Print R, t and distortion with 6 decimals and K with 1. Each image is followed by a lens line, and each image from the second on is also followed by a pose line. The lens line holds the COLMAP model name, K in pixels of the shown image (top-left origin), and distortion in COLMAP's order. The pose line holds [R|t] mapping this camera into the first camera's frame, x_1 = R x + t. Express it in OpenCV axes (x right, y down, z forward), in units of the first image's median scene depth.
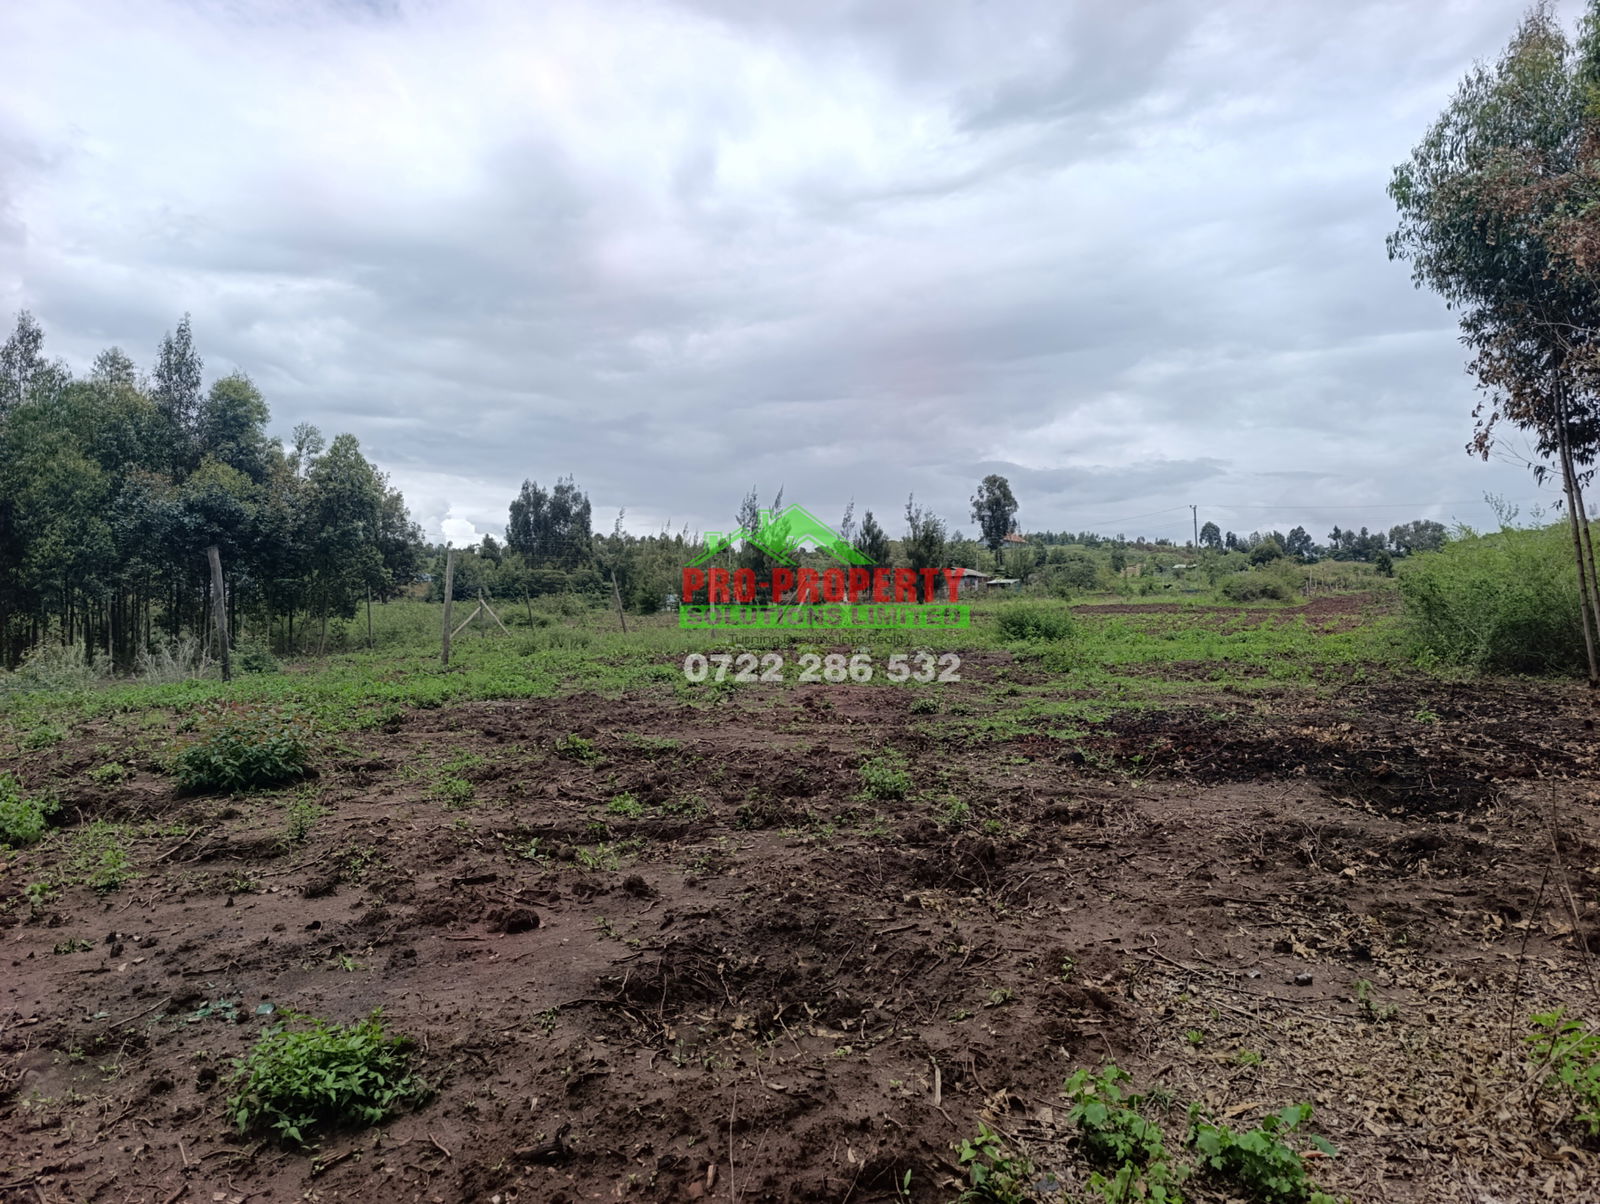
lens RADIAL K [[1066.8, 0, 815.0], [0, 1066.8, 631.5], [0, 0, 1]] dist [0.018233, -0.030430]
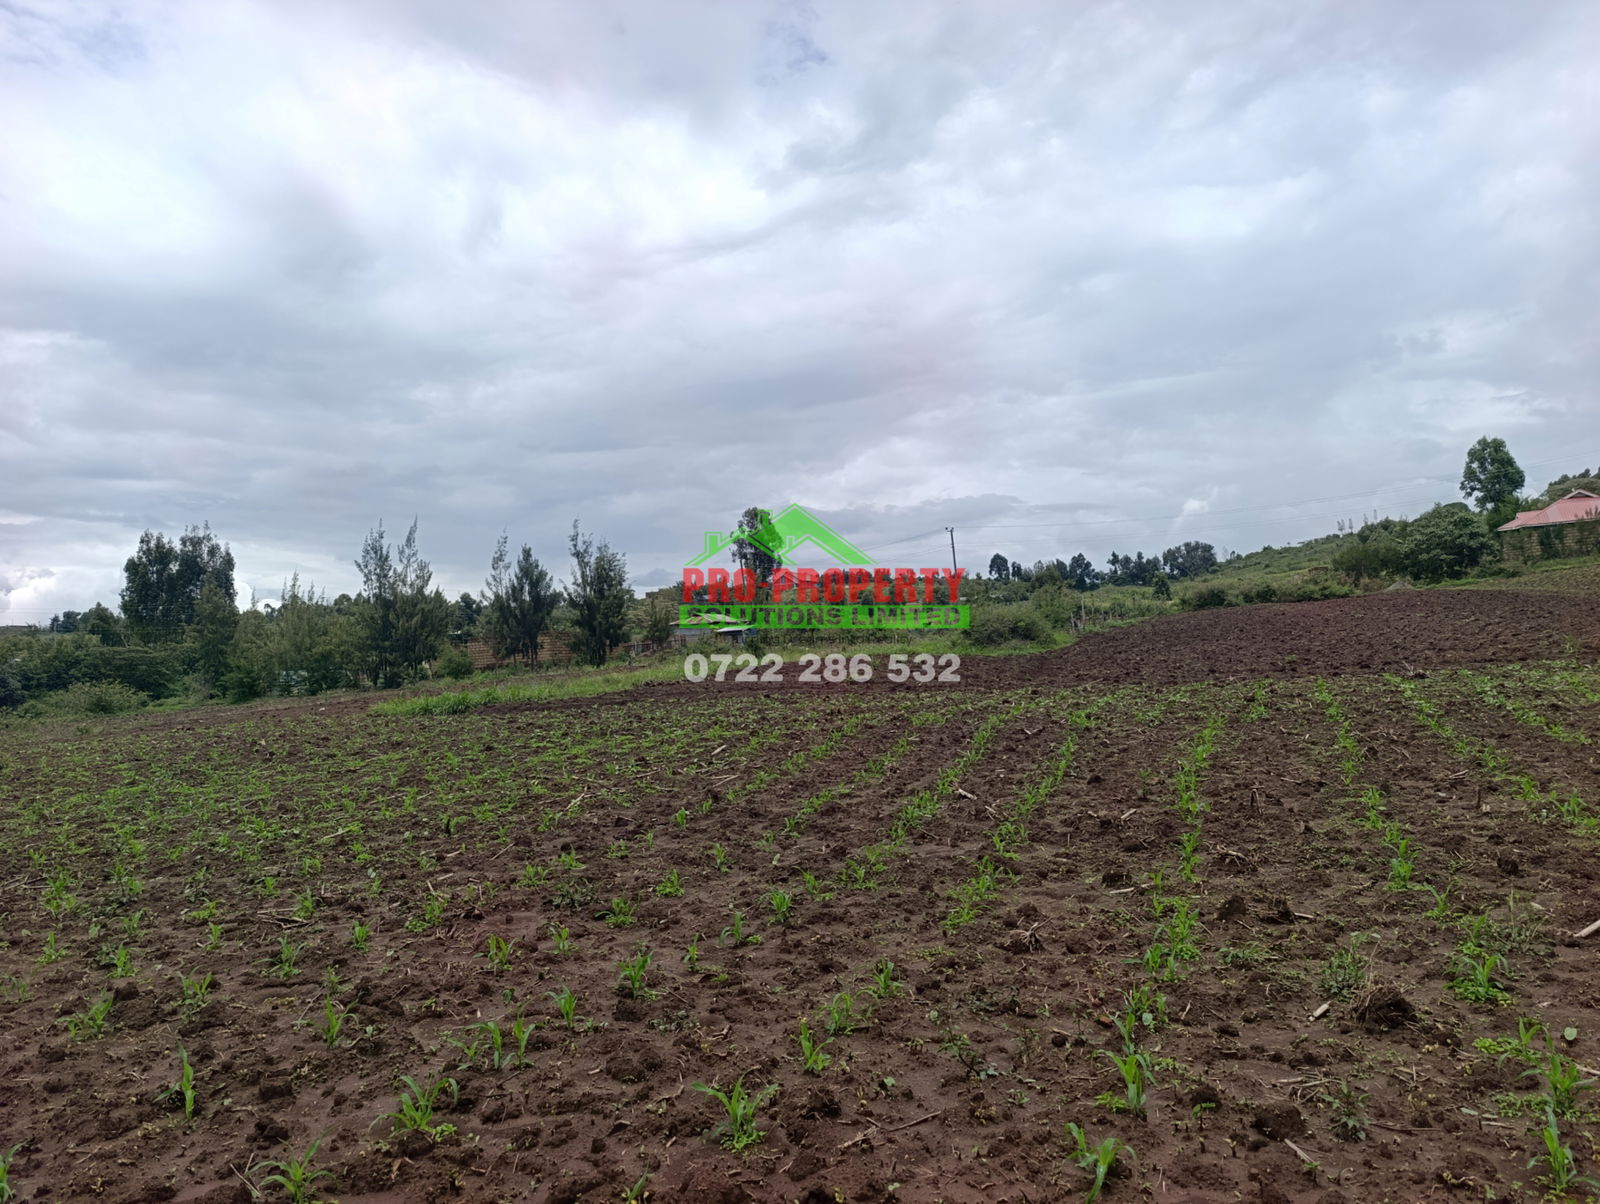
lens RADIAL K [[1066.8, 0, 807.3], [0, 1066.8, 593.6], [0, 0, 1]] dist [0.018233, -0.030430]
pose [[0.984180, -0.047718, 0.170622, 0.072136], [0.060946, 0.995457, -0.073147, -0.008303], [-0.166357, 0.082389, 0.982618, 0.144923]]
